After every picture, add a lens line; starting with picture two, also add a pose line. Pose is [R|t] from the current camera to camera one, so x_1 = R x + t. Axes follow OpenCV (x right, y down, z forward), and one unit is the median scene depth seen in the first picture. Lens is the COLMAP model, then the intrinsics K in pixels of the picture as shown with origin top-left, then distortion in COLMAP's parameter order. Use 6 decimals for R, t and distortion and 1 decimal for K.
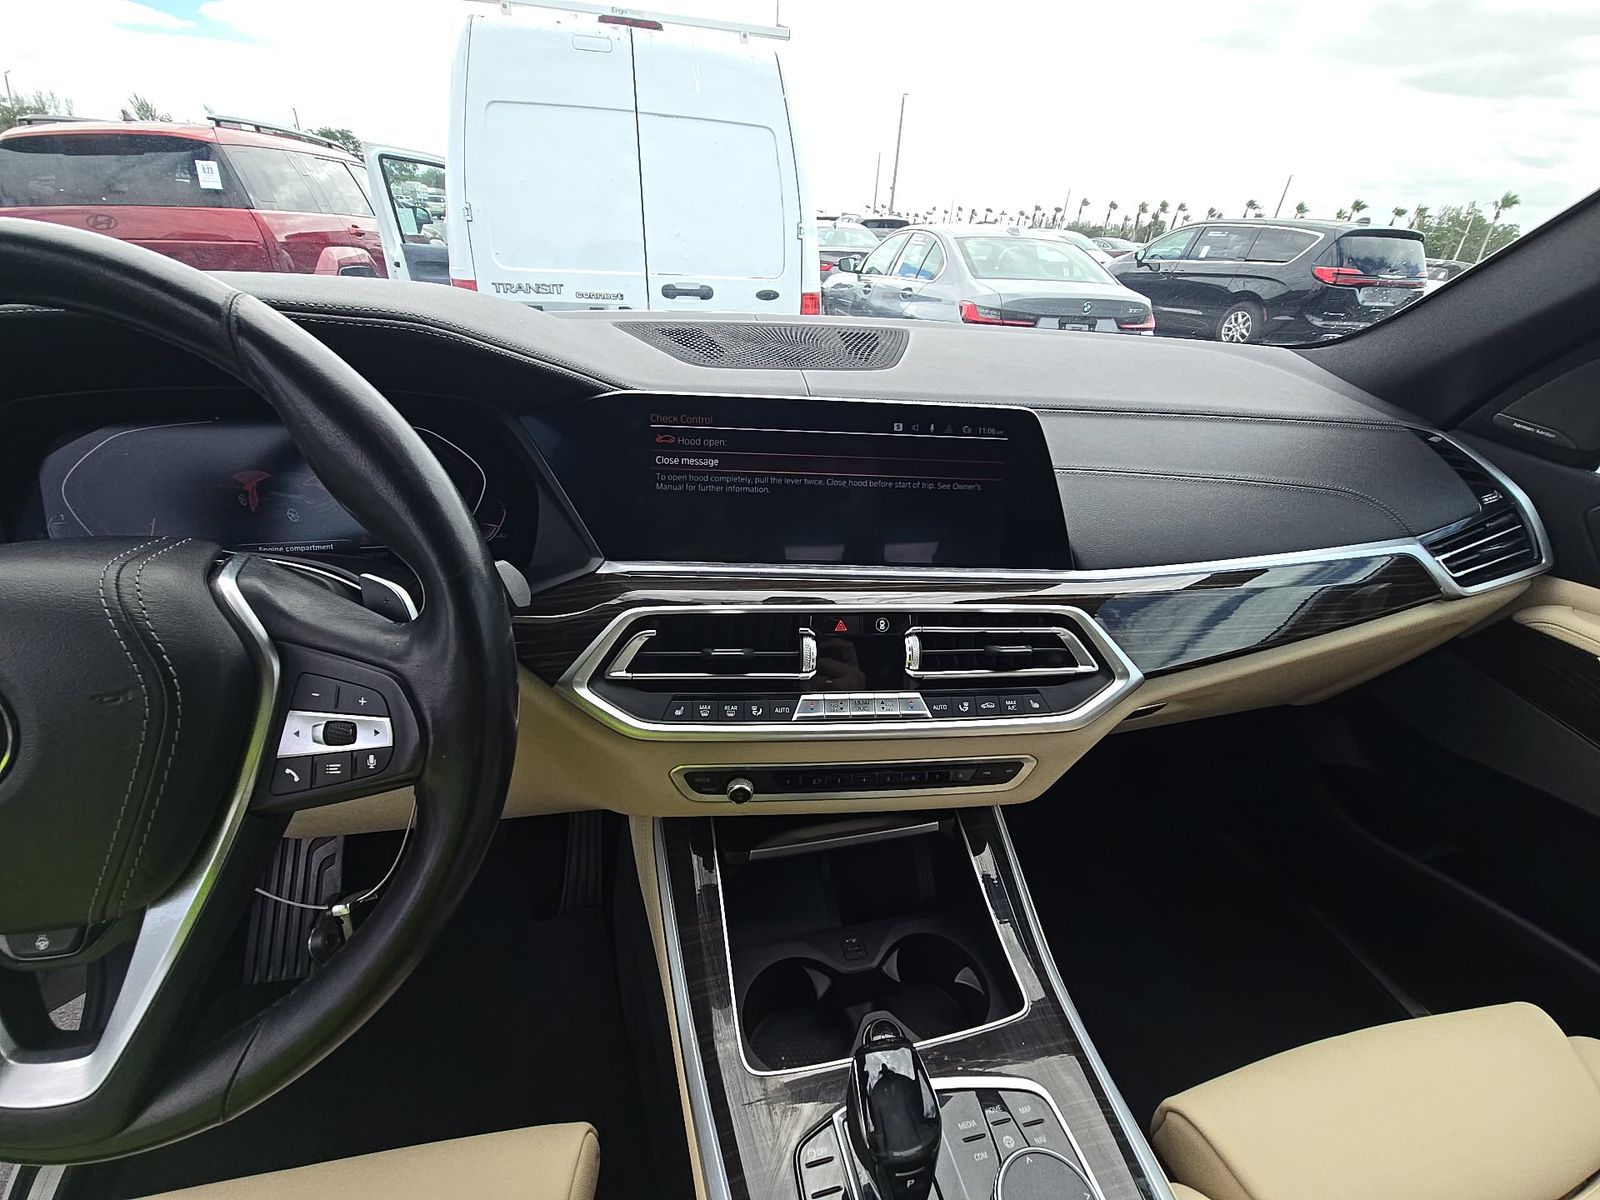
lens RADIAL K [[644.3, 0, 800.0], [0, 644.3, 600.0], [0, 0, 1]] dist [-0.000253, -0.000508]
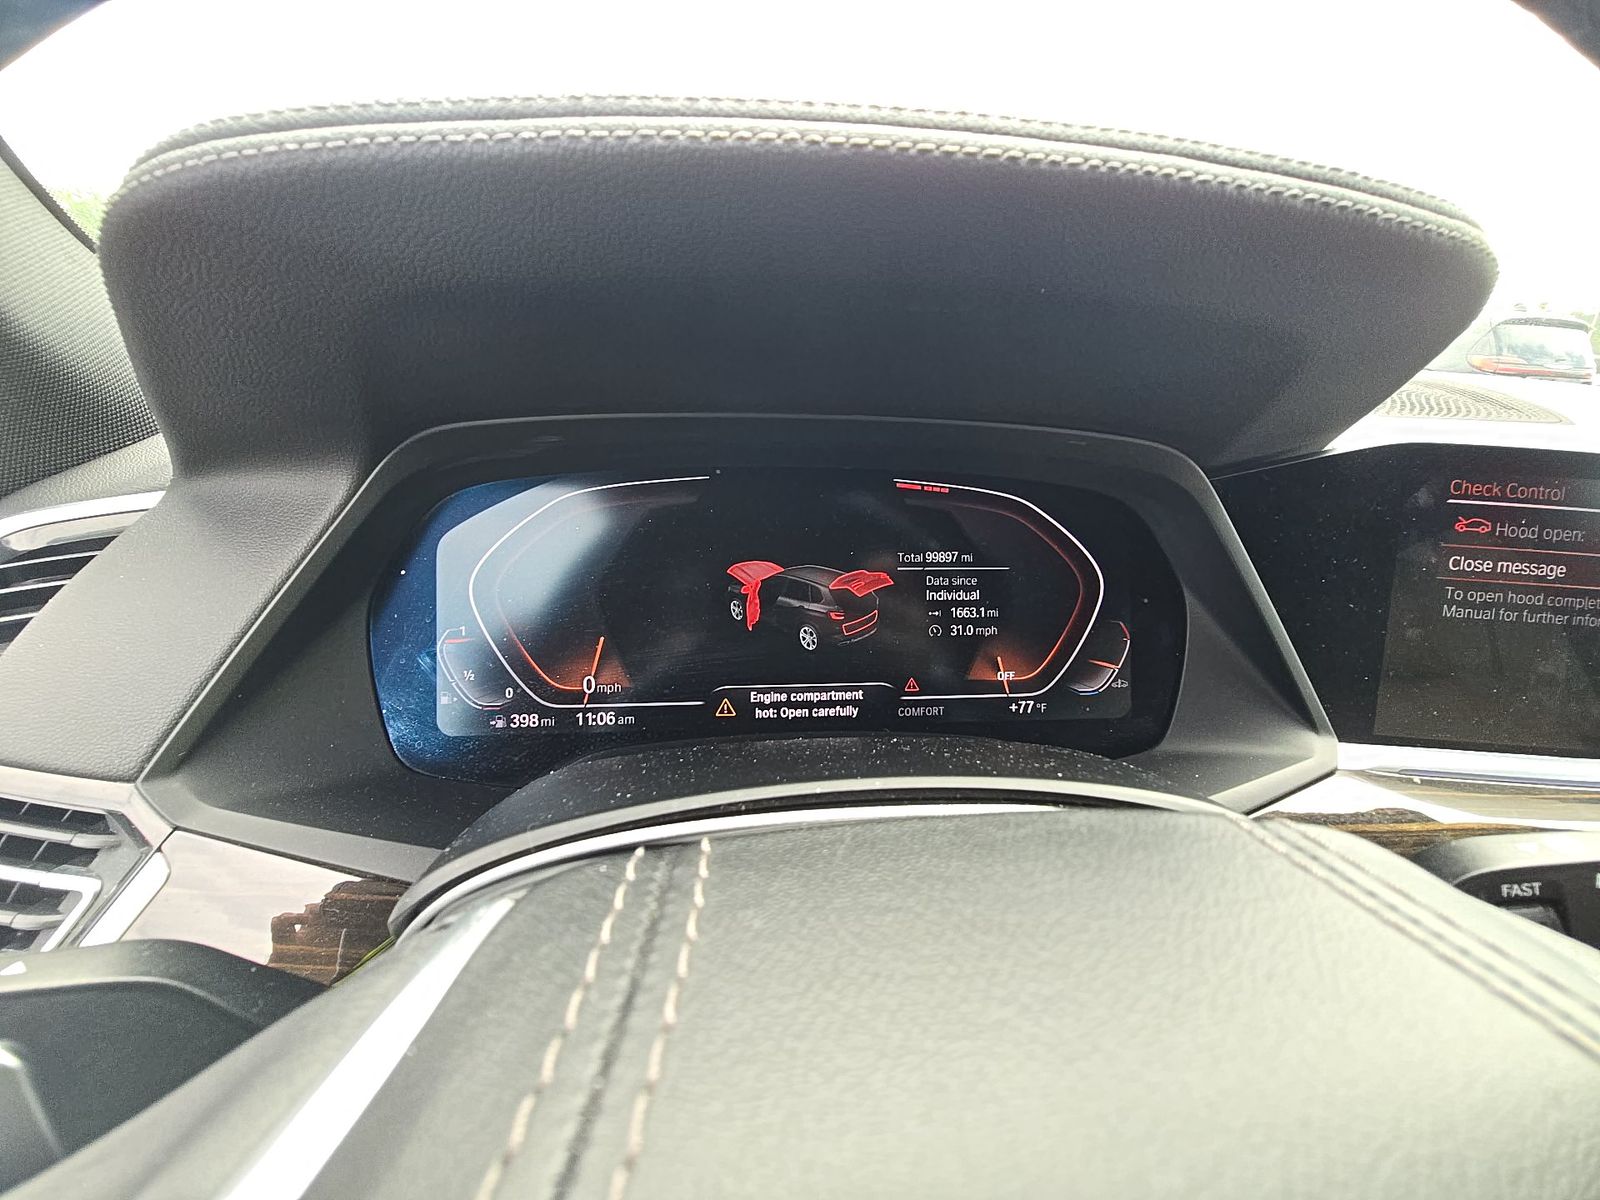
lens RADIAL K [[641.2, 0, 800.0], [0, 641.2, 600.0], [0, 0, 1]] dist [0.018231, -0.011326]
pose [[0.992937, 0.038914, -0.112080, -0.698838], [-0.052334, 0.991466, -0.119403, -0.092313], [0.106477, 0.124425, 0.986499, 0.405722]]
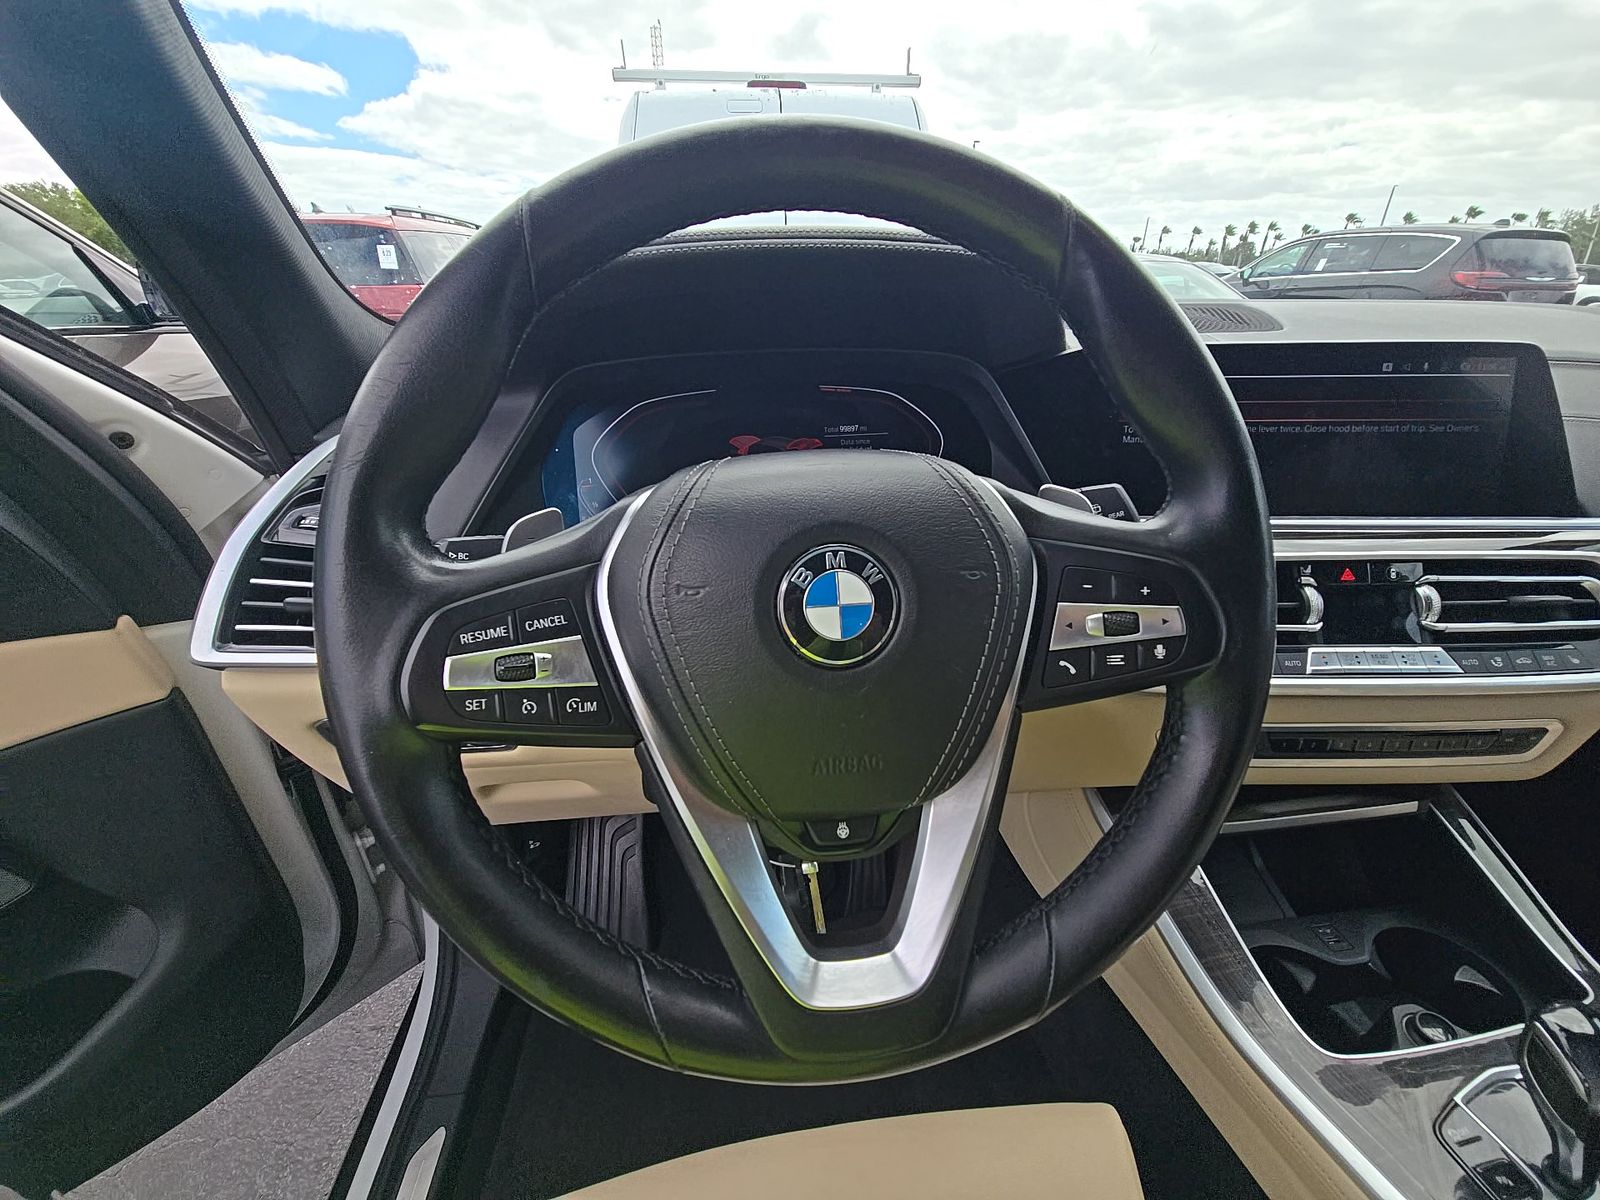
lens RADIAL K [[641.2, 0, 800.0], [0, 641.2, 600.0], [0, 0, 1]] dist [0.018231, -0.011326]
pose [[0.993304, -0.014052, -0.114673, -0.604079], [0.006811, 0.997972, -0.063296, 0.127571], [0.115330, 0.062091, 0.991385, -0.019054]]
